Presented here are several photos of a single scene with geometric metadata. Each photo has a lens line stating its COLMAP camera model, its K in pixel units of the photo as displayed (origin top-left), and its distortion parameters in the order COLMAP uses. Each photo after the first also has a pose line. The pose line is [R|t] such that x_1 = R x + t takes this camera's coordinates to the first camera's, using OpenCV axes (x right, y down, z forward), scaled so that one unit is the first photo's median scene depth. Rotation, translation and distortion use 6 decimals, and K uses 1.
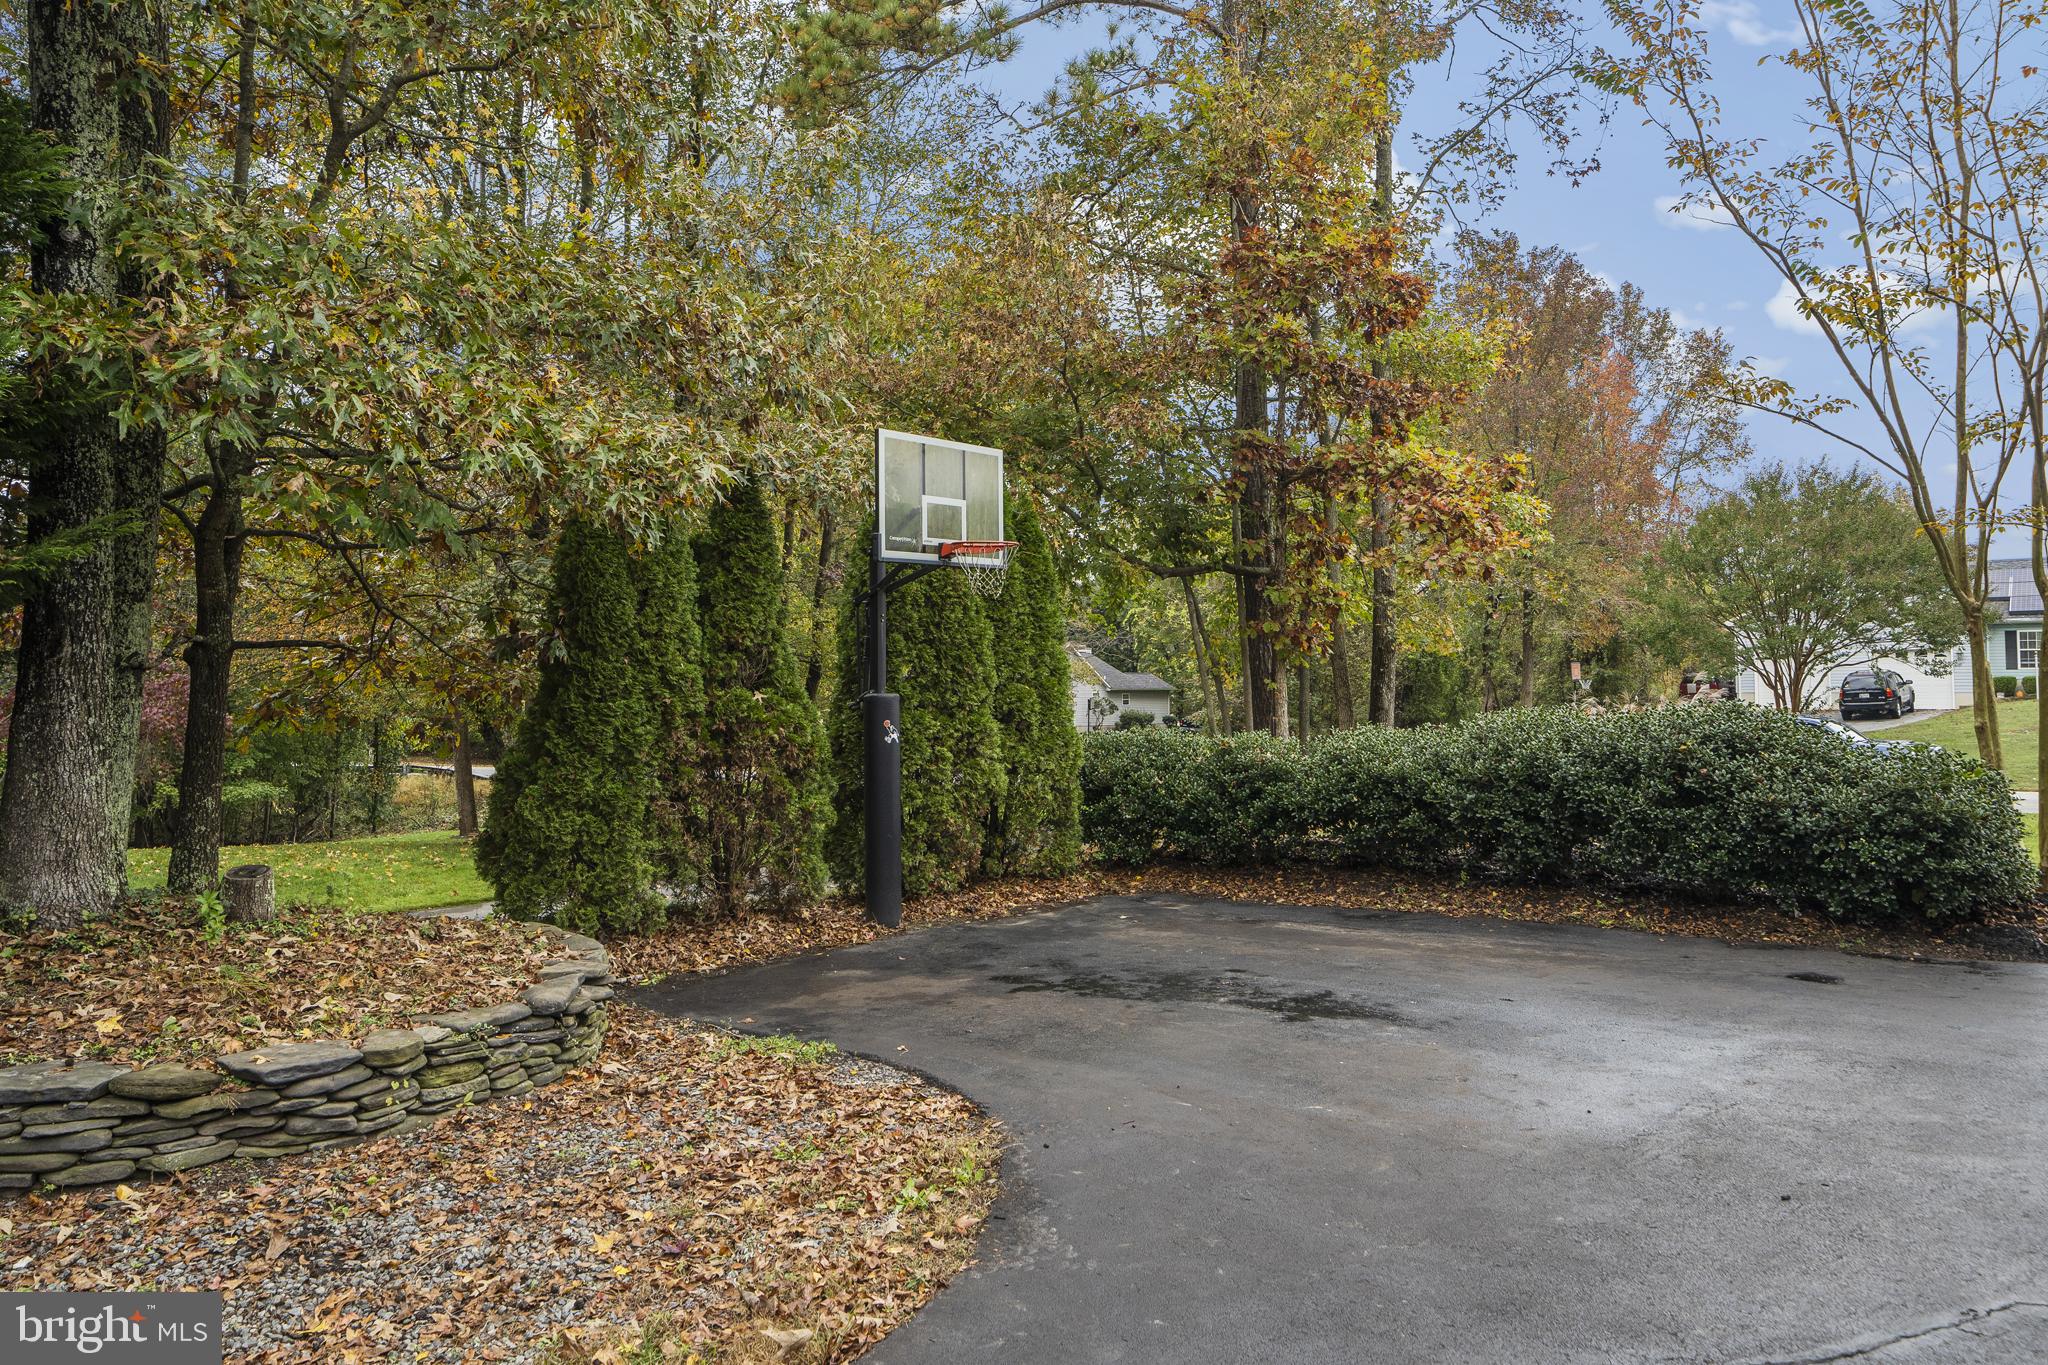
lens RADIAL K [[1333.5, 0, 1000.1], [0, 1333.5, 639.9], [0, 0, 1]] dist [-0.002098, 0.000259]
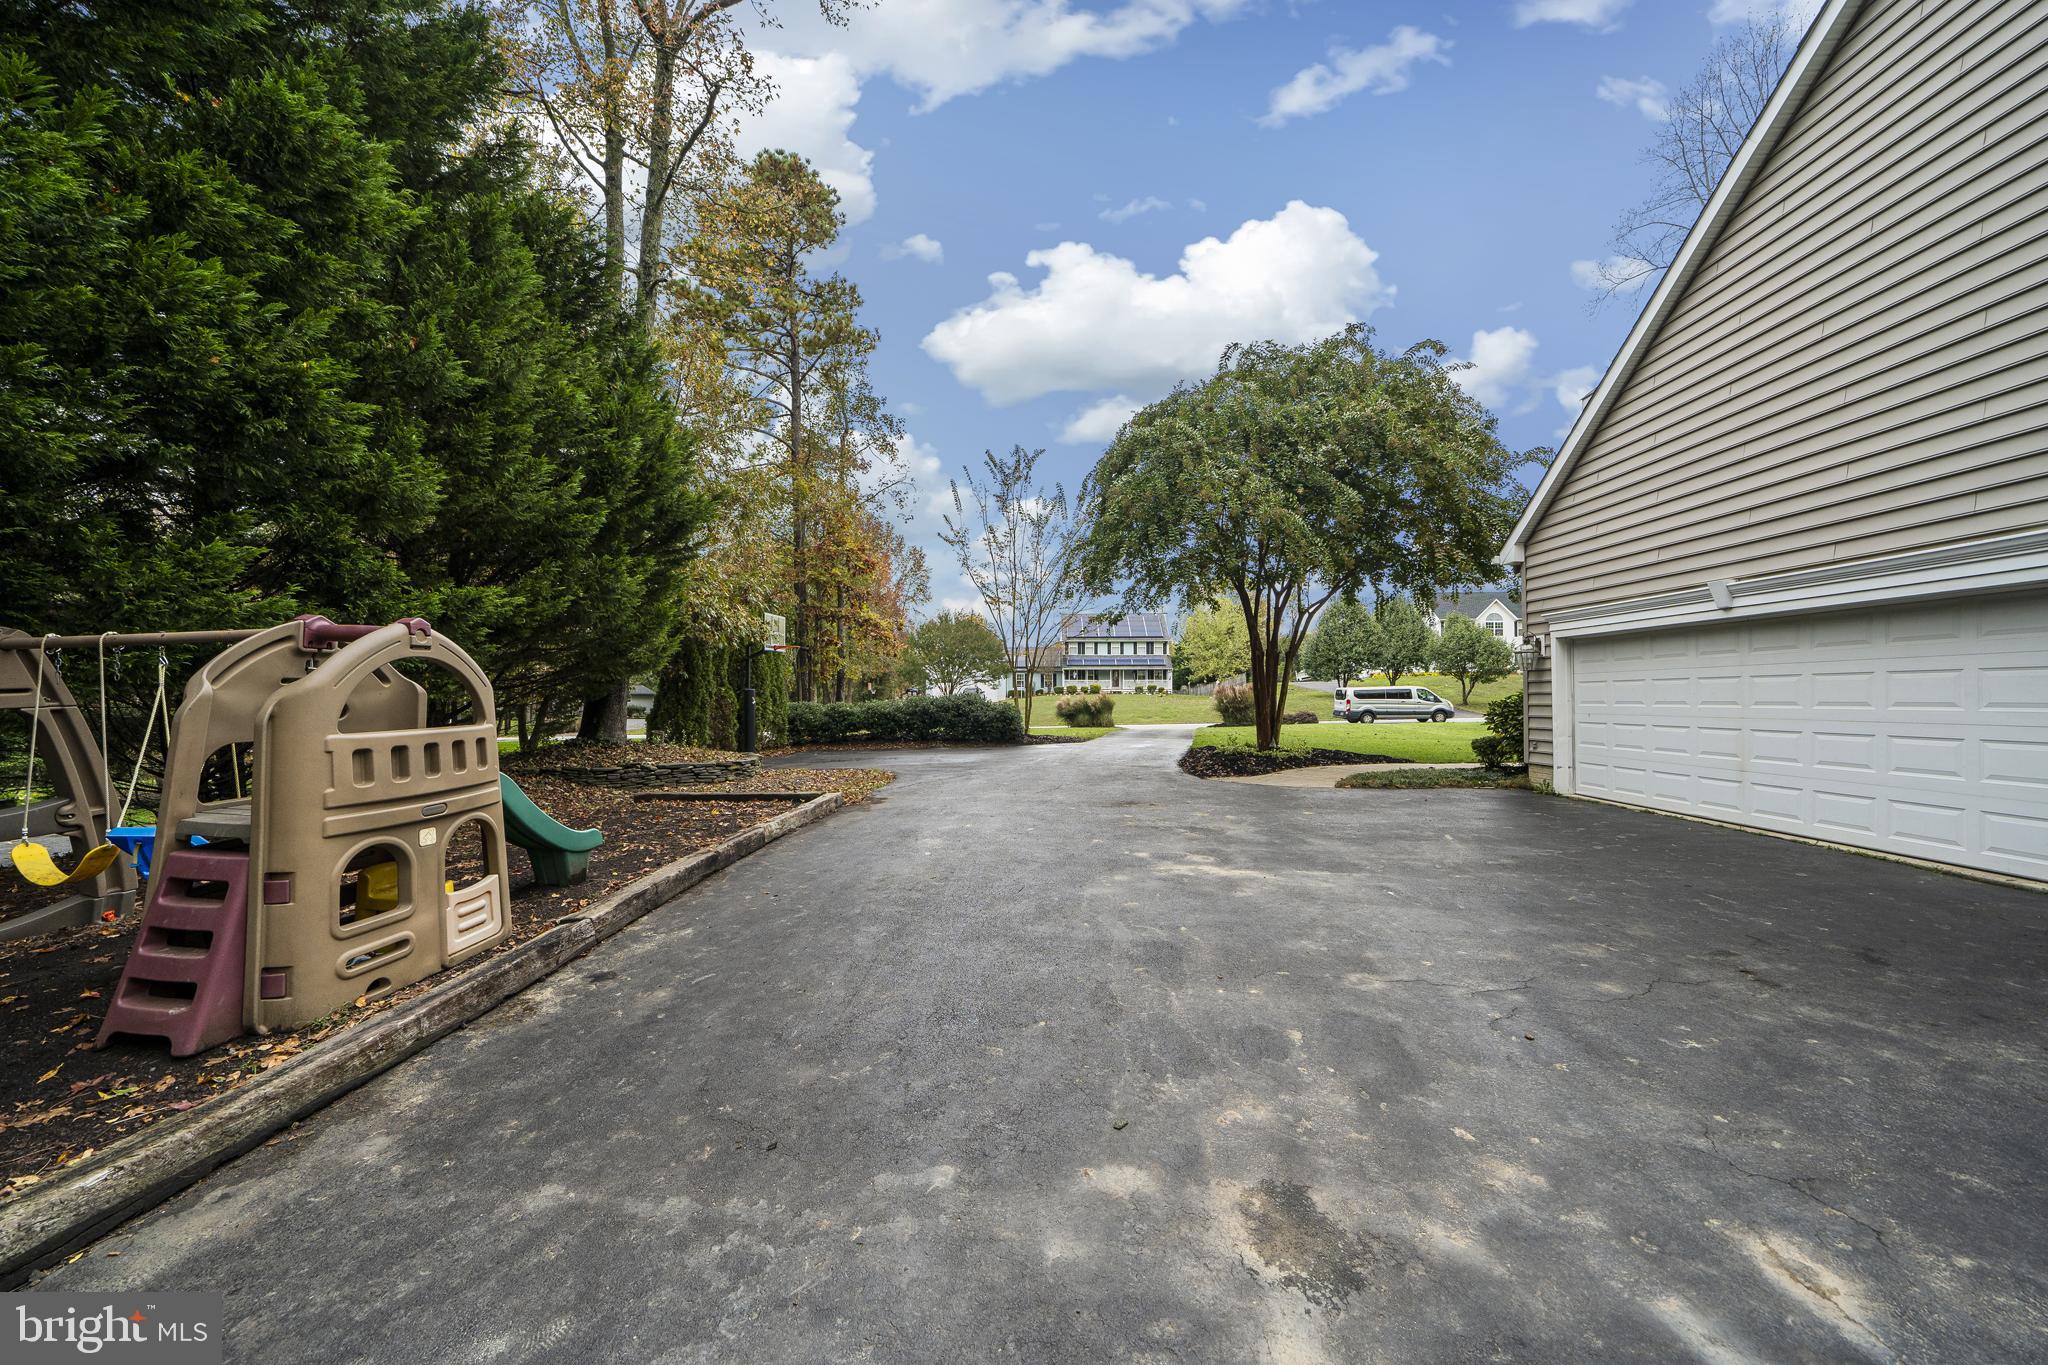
lens RADIAL K [[713.1, 0, 1023.3], [0, 713.1, 683.4], [0, 0, 1]] dist [0.002204, 0.000226]
pose [[0.784998, 0.012959, 0.619363, -0.469748], [-0.025078, 0.999626, 0.010869, -0.007140], [-0.618990, -0.024065, 0.785030, -0.578409]]
